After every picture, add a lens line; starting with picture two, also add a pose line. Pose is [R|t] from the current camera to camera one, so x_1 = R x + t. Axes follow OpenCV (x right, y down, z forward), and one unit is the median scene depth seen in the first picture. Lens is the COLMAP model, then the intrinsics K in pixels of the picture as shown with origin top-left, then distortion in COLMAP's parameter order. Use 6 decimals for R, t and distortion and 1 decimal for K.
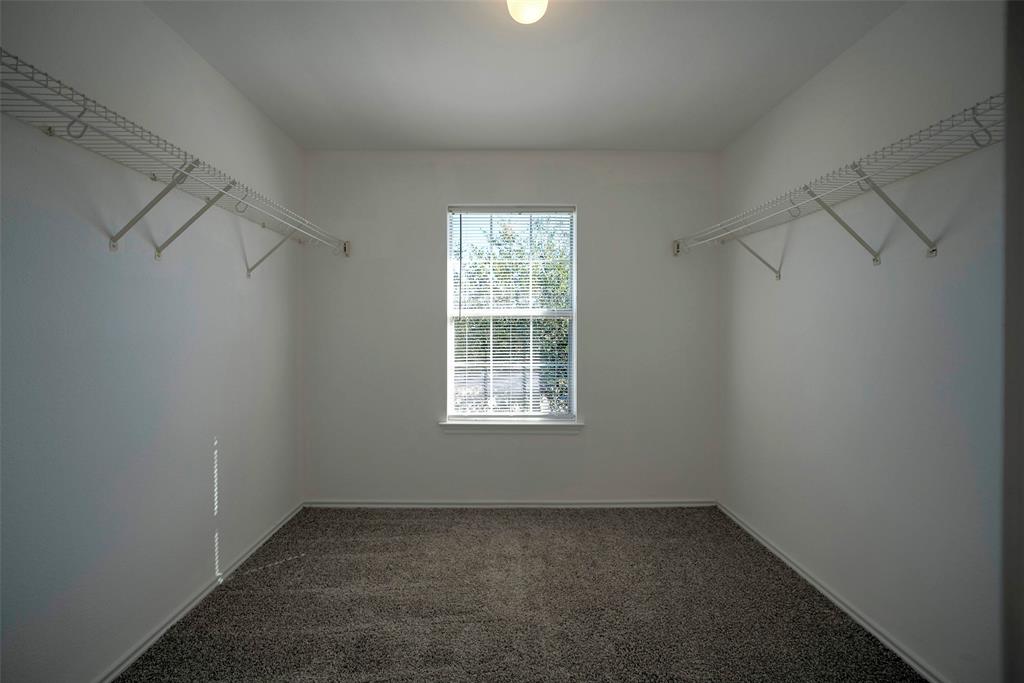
lens RADIAL K [[377.9, 0, 511.8], [0, 377.9, 335.5], [0, 0, 1]] dist [-0.014925, 0.005147]
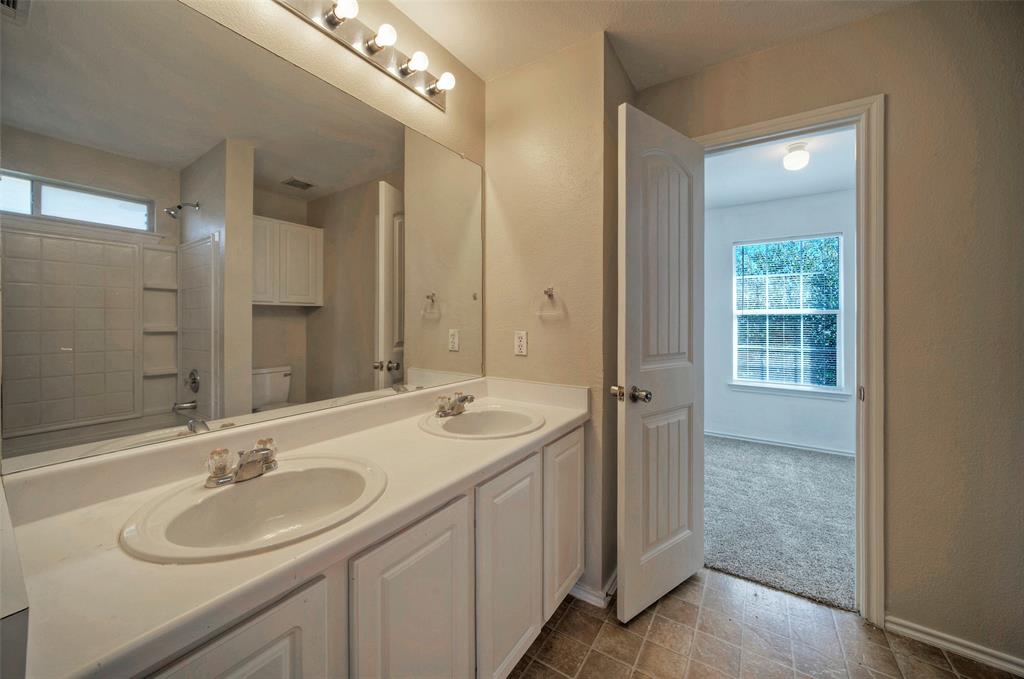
lens RADIAL K [[377.9, 0, 506.2], [0, 377.9, 333.2], [0, 0, 1]] dist [-0.014925, 0.005147]
pose [[0.814599, 0.002715, -0.580018, -0.034814], [-0.005794, 0.999977, -0.003457, 0.033724], [0.579996, 0.006177, 0.814596, -0.753505]]
